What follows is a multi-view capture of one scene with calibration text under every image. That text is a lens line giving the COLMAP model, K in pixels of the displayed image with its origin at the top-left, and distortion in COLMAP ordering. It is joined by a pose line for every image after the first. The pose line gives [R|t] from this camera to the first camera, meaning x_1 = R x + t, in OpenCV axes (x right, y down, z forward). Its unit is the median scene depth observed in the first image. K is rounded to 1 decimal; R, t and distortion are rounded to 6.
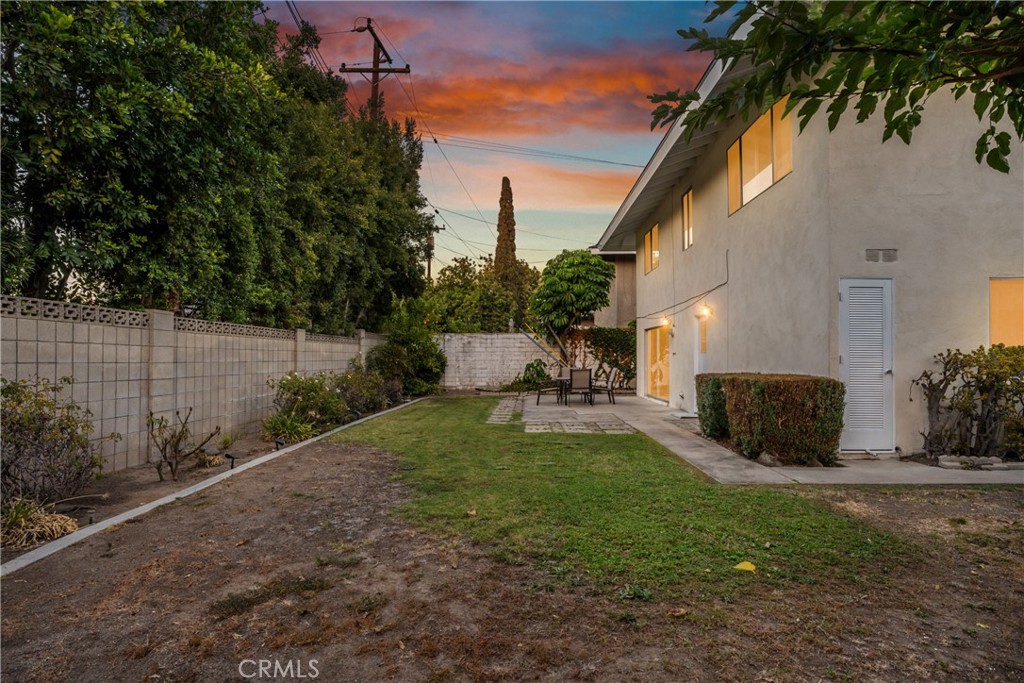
lens RADIAL K [[578.5, 0, 504.8], [0, 578.5, 338.1], [0, 0, 1]] dist [-0.047658, 0.034379]
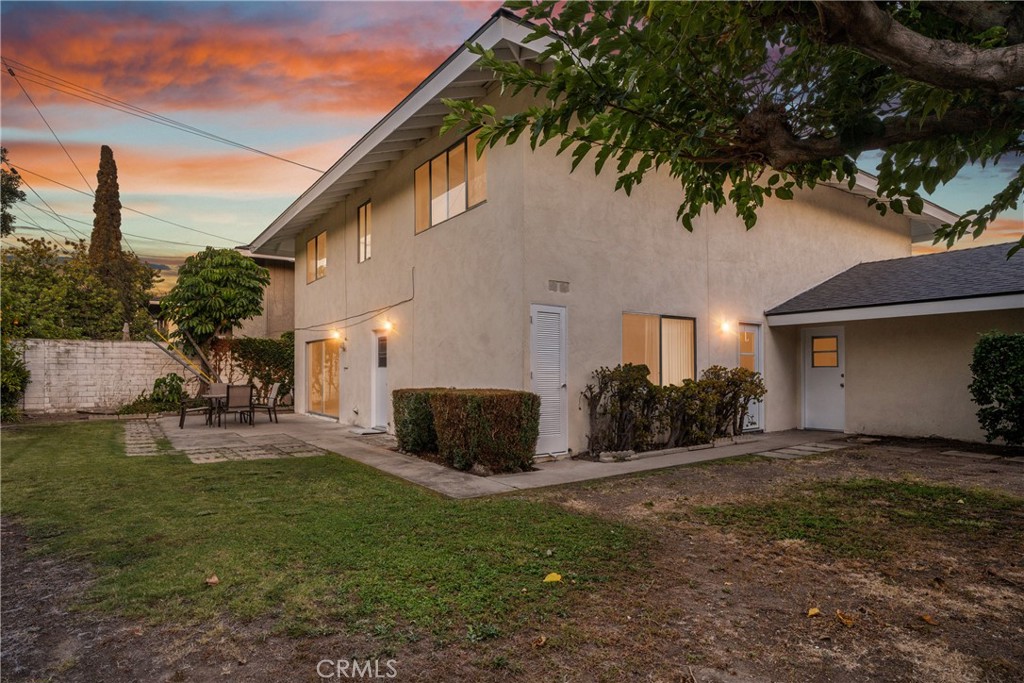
lens RADIAL K [[578.5, 0, 515.7], [0, 578.5, 348.0], [0, 0, 1]] dist [-0.047658, 0.034379]
pose [[0.789743, 0.025761, 0.612897, -0.143559], [-0.022211, 0.999664, -0.013398, -0.000215], [-0.613036, -0.003032, 0.790049, 0.113786]]
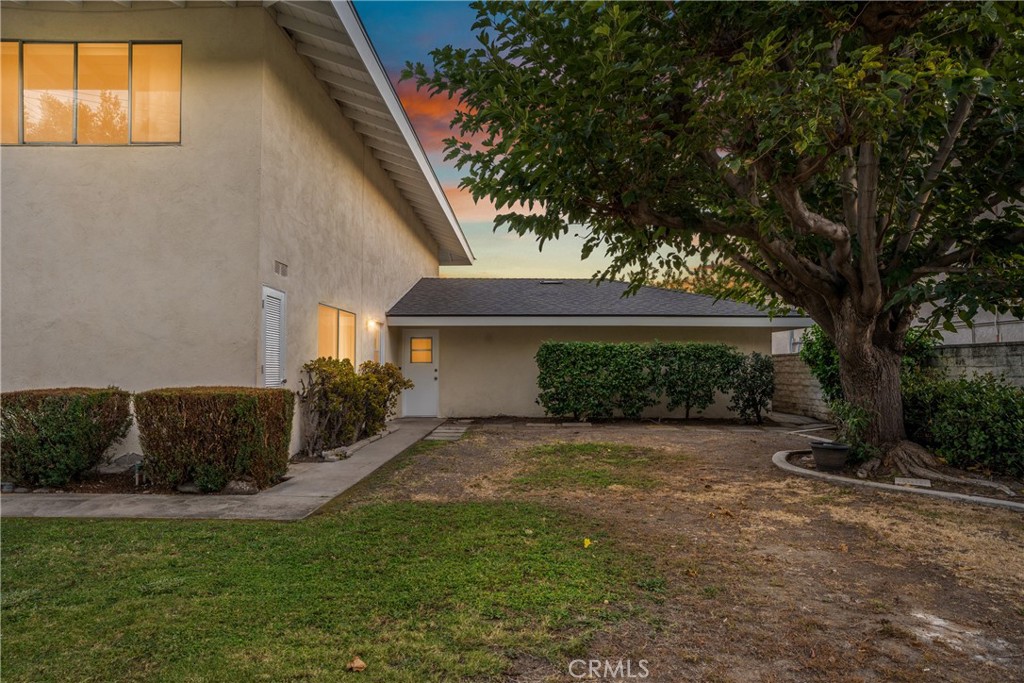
lens RADIAL K [[578.5, 0, 519.8], [0, 578.5, 337.6], [0, 0, 1]] dist [-0.047658, 0.034379]
pose [[-0.066945, 0.052580, 0.996370, -0.414436], [-0.039873, 0.997672, -0.055328, 0.020558], [-0.996960, -0.043432, -0.064692, 0.640892]]
